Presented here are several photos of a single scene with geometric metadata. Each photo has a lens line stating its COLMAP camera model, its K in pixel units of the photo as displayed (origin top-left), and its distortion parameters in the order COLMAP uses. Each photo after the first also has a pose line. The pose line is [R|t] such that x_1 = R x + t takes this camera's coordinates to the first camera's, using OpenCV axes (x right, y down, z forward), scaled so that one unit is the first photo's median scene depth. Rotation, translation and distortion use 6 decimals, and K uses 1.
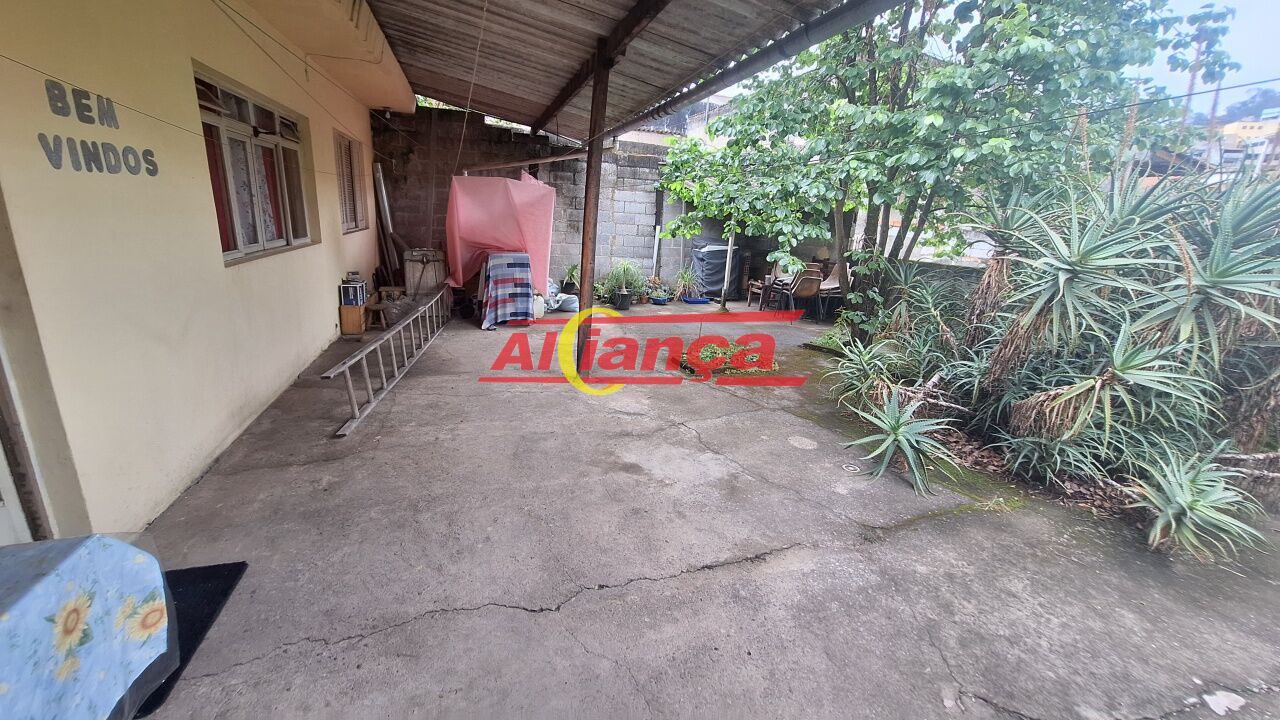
lens RADIAL K [[511.5, 0, 641.1], [0, 511.5, 352.5], [0, 0, 1]] dist [-0.012619, 0.003928]
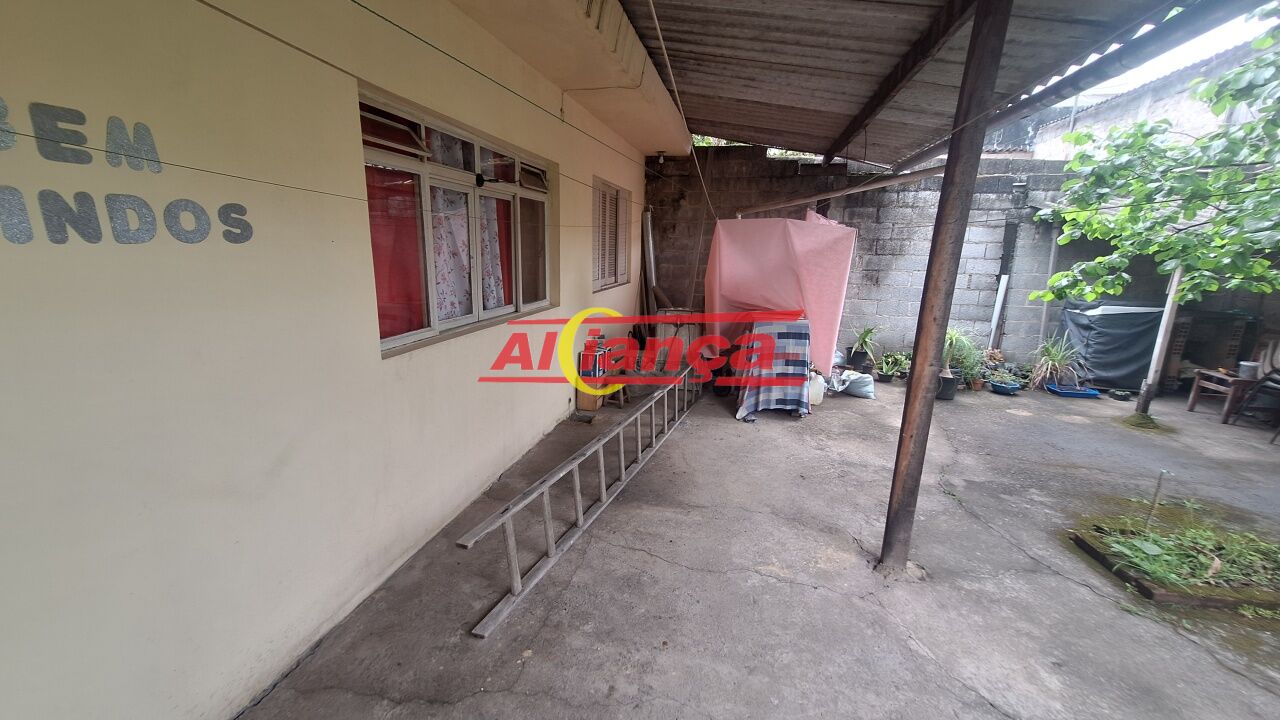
lens RADIAL K [[511.5, 0, 636.3], [0, 511.5, 355.5], [0, 0, 1]] dist [-0.012619, 0.003928]
pose [[0.863082, 0.067300, -0.500560, -0.067241], [-0.104361, 0.993458, -0.046372, -0.085830], [0.494165, 0.092262, 0.864459, 0.265425]]
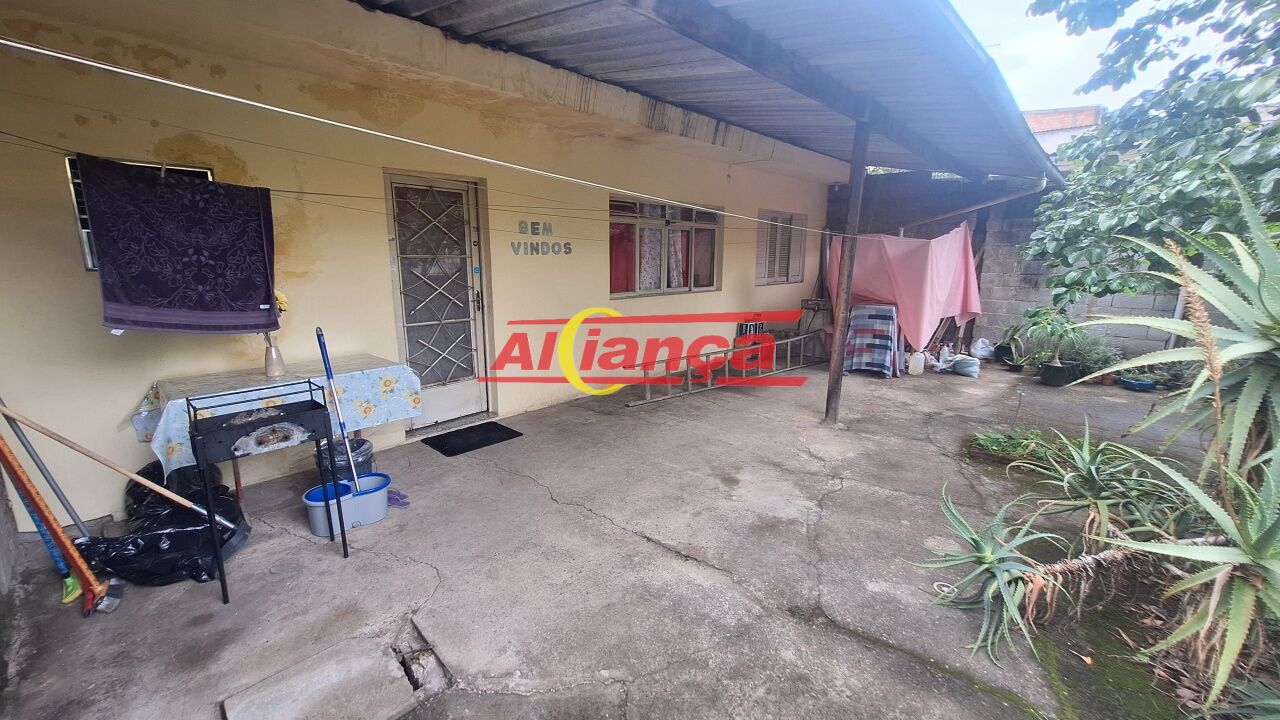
lens RADIAL K [[511.5, 0, 636.1], [0, 511.5, 352.4], [0, 0, 1]] dist [-0.012619, 0.003928]
pose [[0.490076, 0.116880, -0.863808, 0.405395], [-0.209622, 0.977691, 0.013362, -0.014049], [0.846099, 0.174524, 0.503644, 0.090546]]
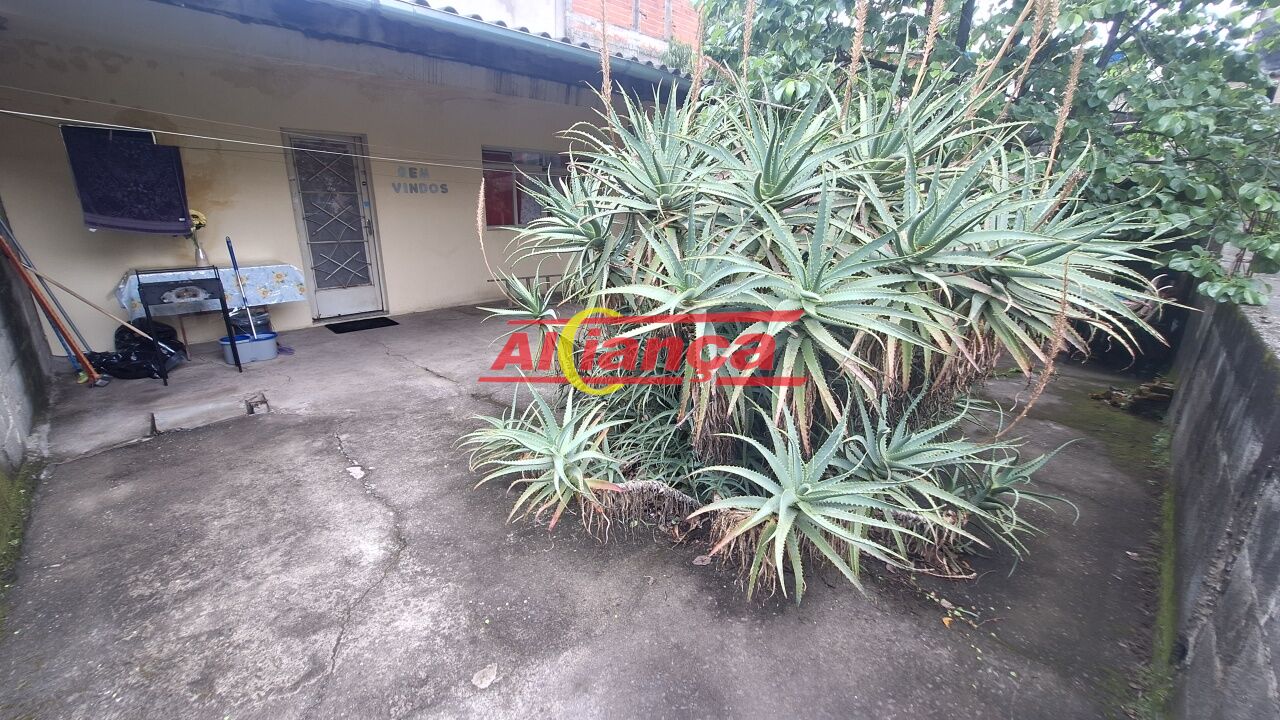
lens RADIAL K [[511.5, 0, 635.8], [0, 511.5, 351.5], [0, 0, 1]] dist [-0.012619, 0.003928]
pose [[0.460096, 0.209792, -0.862728, 0.795722], [-0.225673, 0.967404, 0.114895, -0.025878], [0.858710, 0.141831, 0.492443, 0.245976]]
